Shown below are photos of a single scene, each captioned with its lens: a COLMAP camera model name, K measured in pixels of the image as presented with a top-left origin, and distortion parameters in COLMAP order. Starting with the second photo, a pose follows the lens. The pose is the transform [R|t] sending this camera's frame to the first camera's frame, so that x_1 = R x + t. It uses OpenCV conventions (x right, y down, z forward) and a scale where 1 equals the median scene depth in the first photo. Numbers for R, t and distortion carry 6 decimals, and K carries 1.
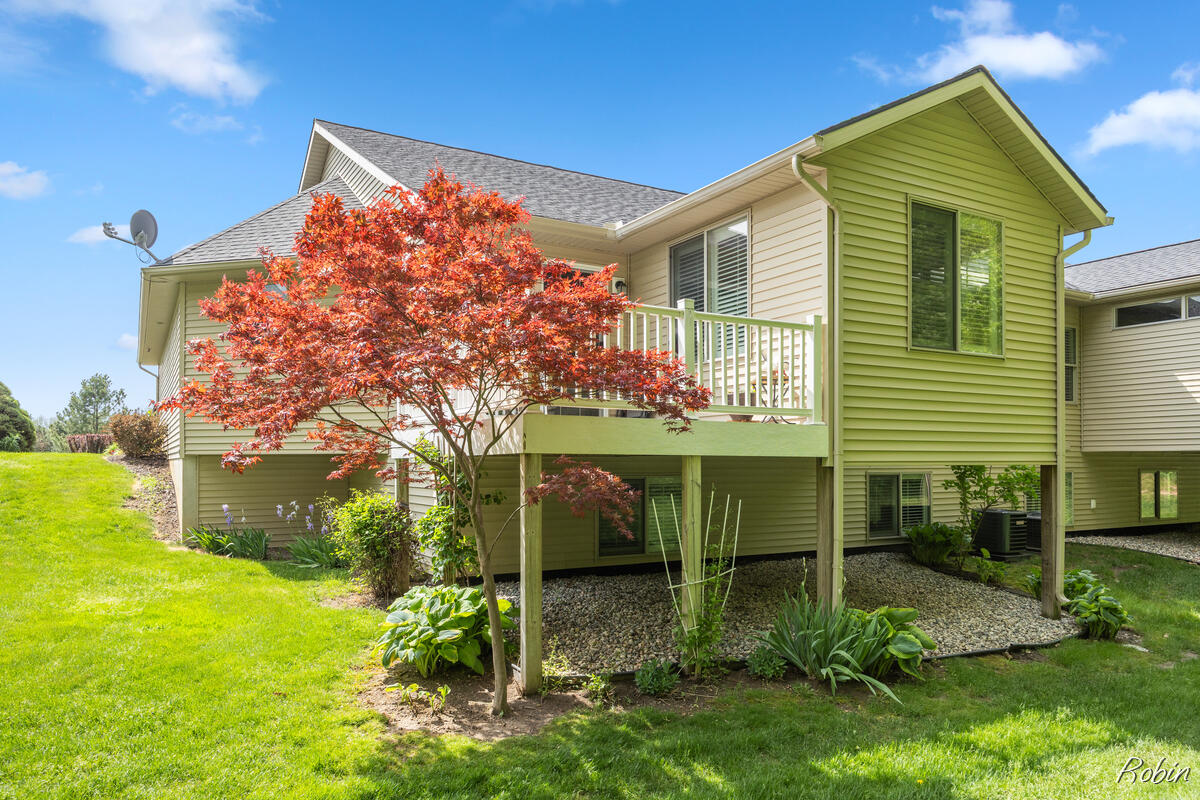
lens RADIAL K [[826.6, 0, 600.6], [0, 826.6, 444.3], [0, 0, 1]] dist [0.006319, 0.000853]
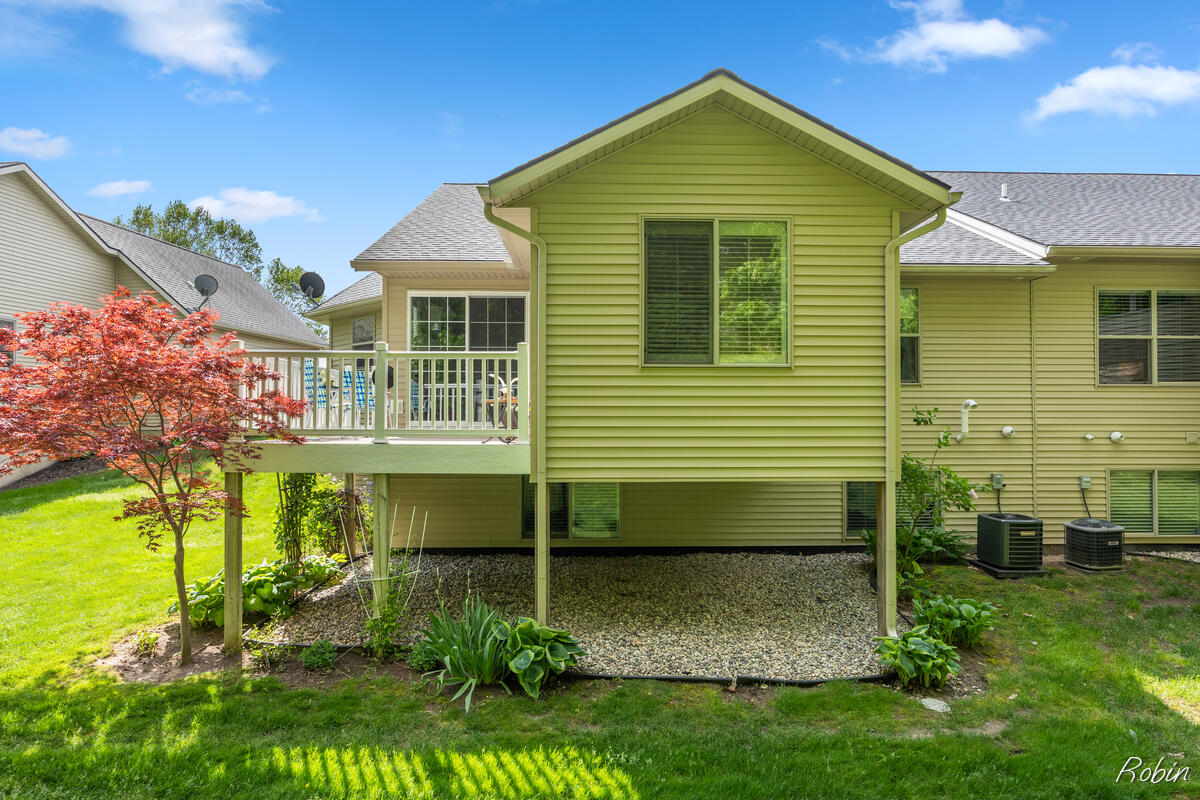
lens RADIAL K [[724.2, 0, 602.0], [0, 724.2, 403.6], [0, 0, 1]] dist [-0.007110, -0.000806]
pose [[0.875701, -0.006837, -0.482806, 0.755140], [0.009431, 0.999951, 0.002945, -0.073294], [0.482762, -0.007133, 0.875722, 0.201122]]
